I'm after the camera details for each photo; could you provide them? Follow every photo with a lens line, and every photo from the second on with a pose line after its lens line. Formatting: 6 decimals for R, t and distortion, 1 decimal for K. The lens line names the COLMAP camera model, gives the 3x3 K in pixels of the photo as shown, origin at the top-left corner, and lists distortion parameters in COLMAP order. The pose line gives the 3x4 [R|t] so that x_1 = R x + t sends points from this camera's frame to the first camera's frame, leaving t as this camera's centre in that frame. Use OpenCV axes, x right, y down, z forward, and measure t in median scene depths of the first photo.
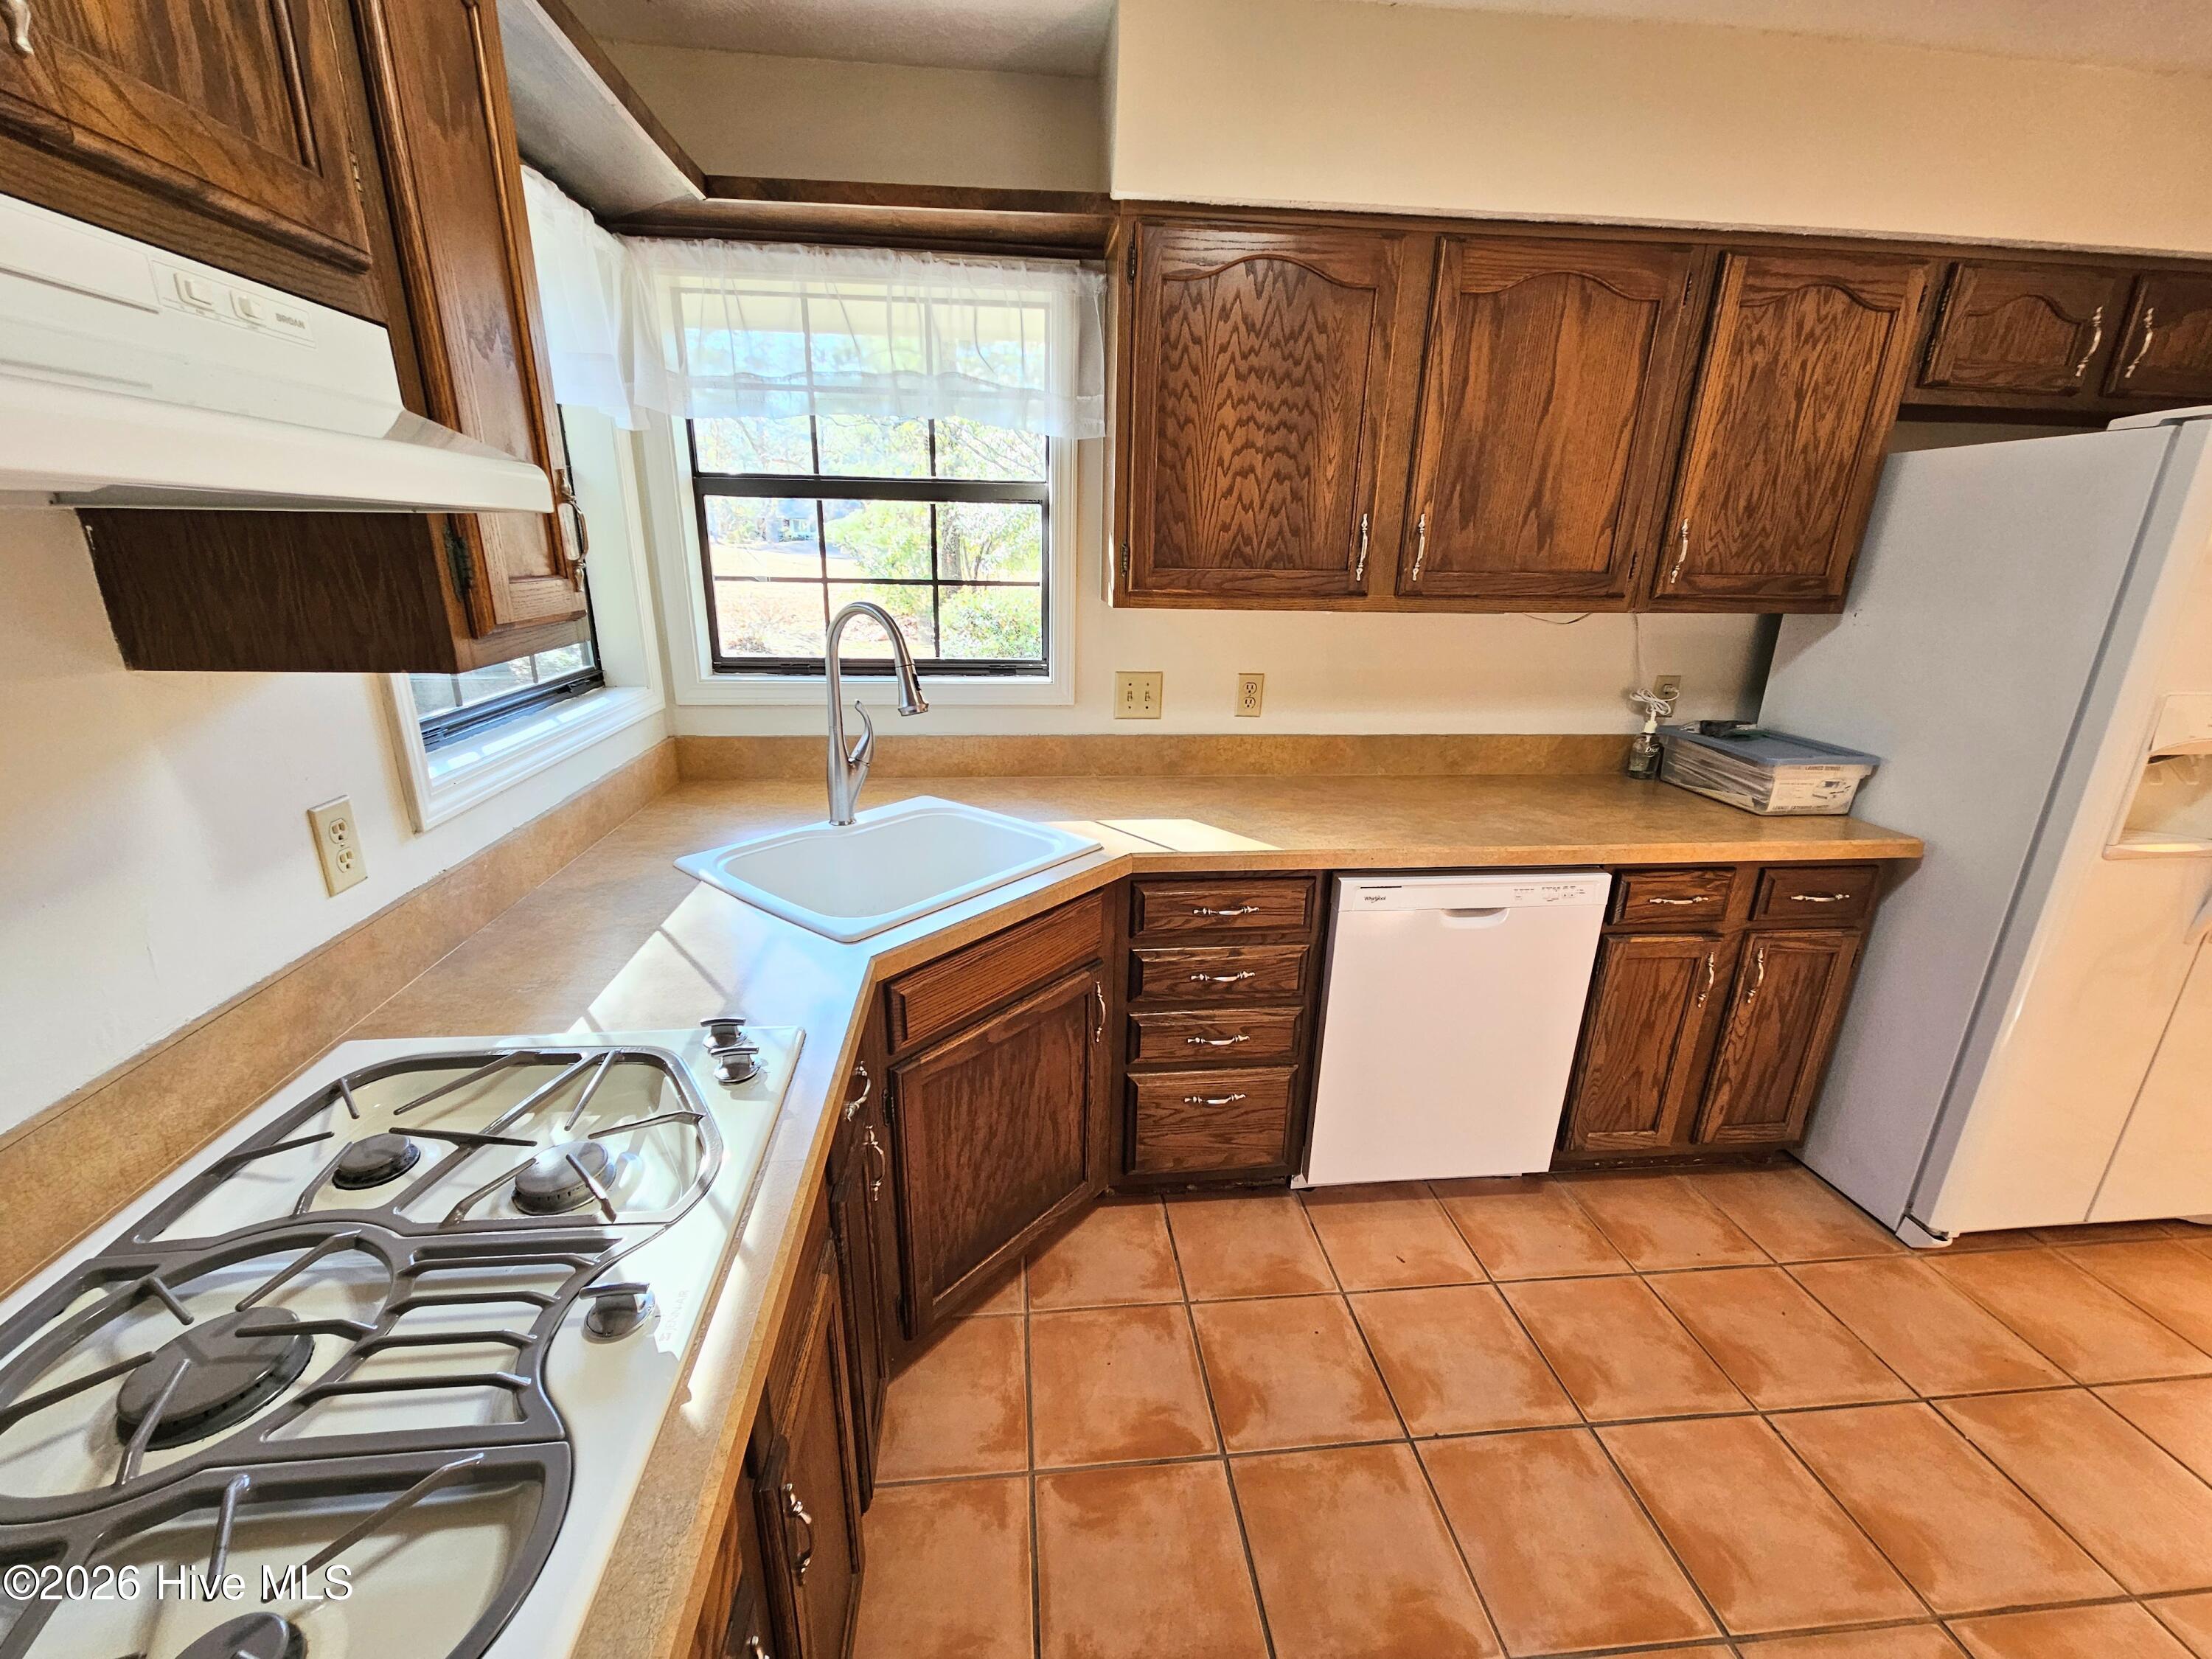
lens RADIAL K [[905.9, 0, 1094.3], [0, 905.9, 843.0], [0, 0, 1]] dist [0.001487, -0.001102]
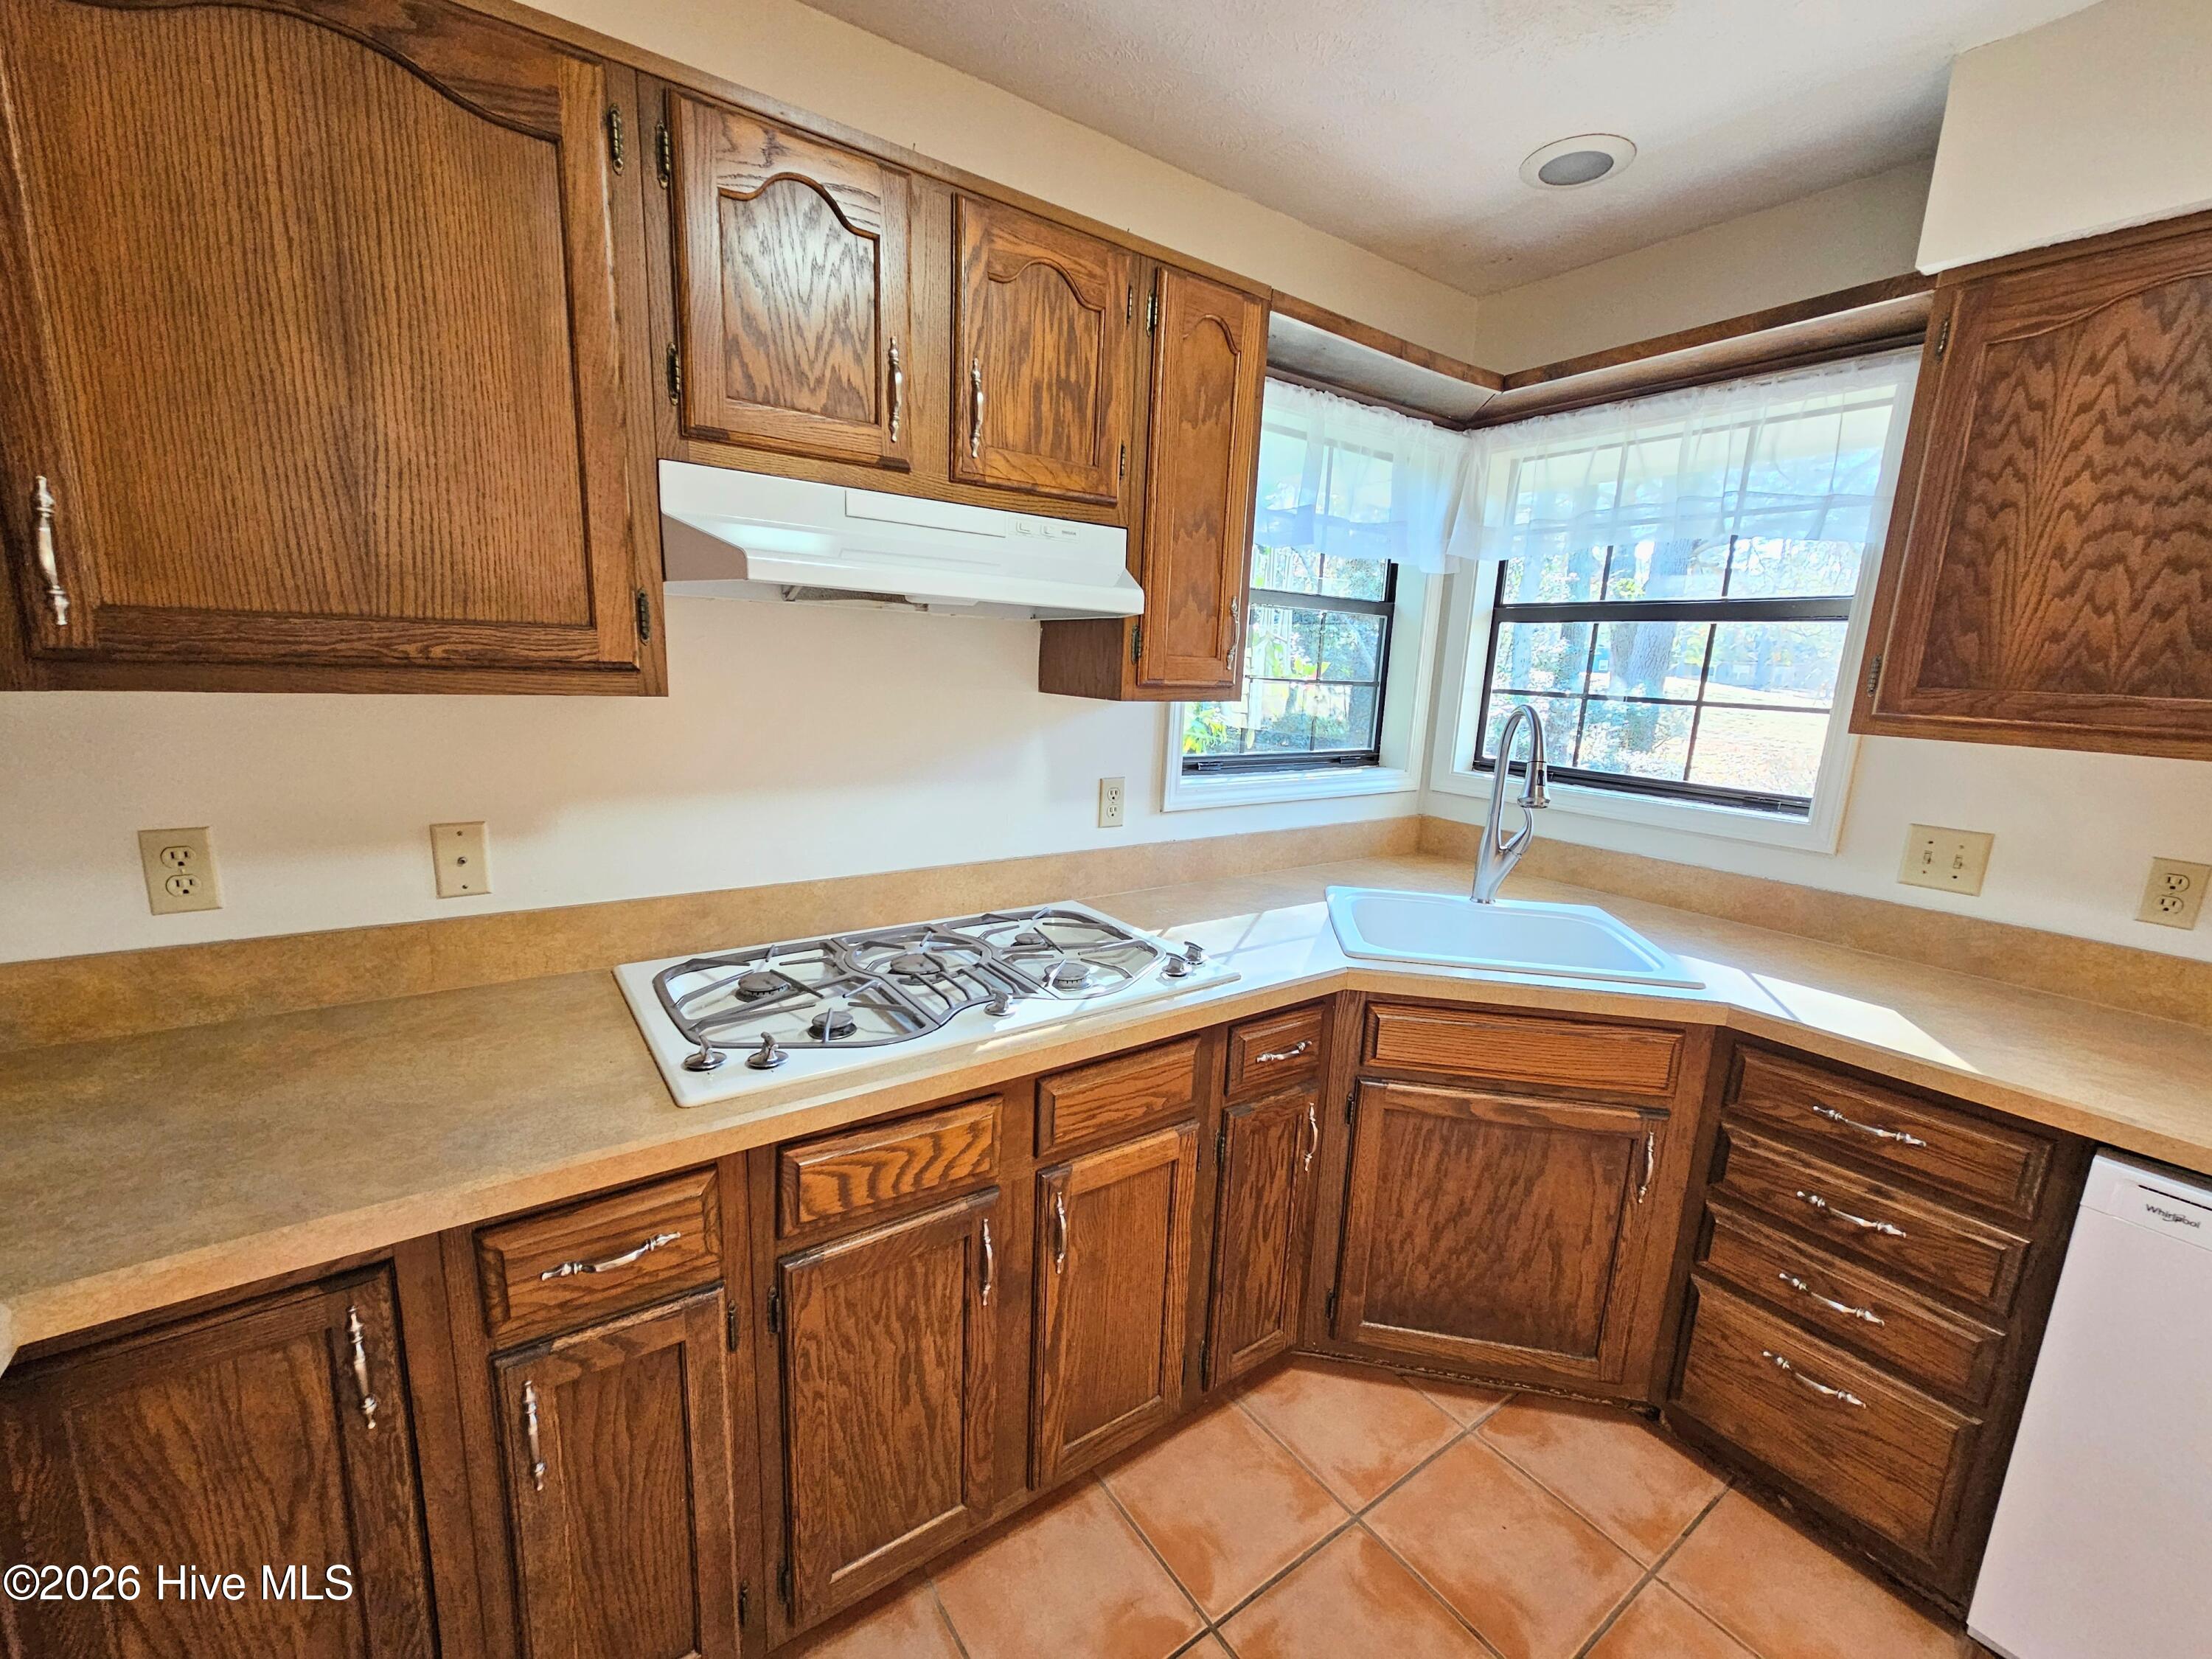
lens RADIAL K [[905.9, 0, 1094.3], [0, 905.9, 843.0], [0, 0, 1]] dist [0.001487, -0.001102]
pose [[0.487927, 0.176320, -0.854891, 0.431488], [-0.305790, 0.951850, 0.021789, 0.031148], [0.817569, 0.250786, 0.518350, 0.030129]]
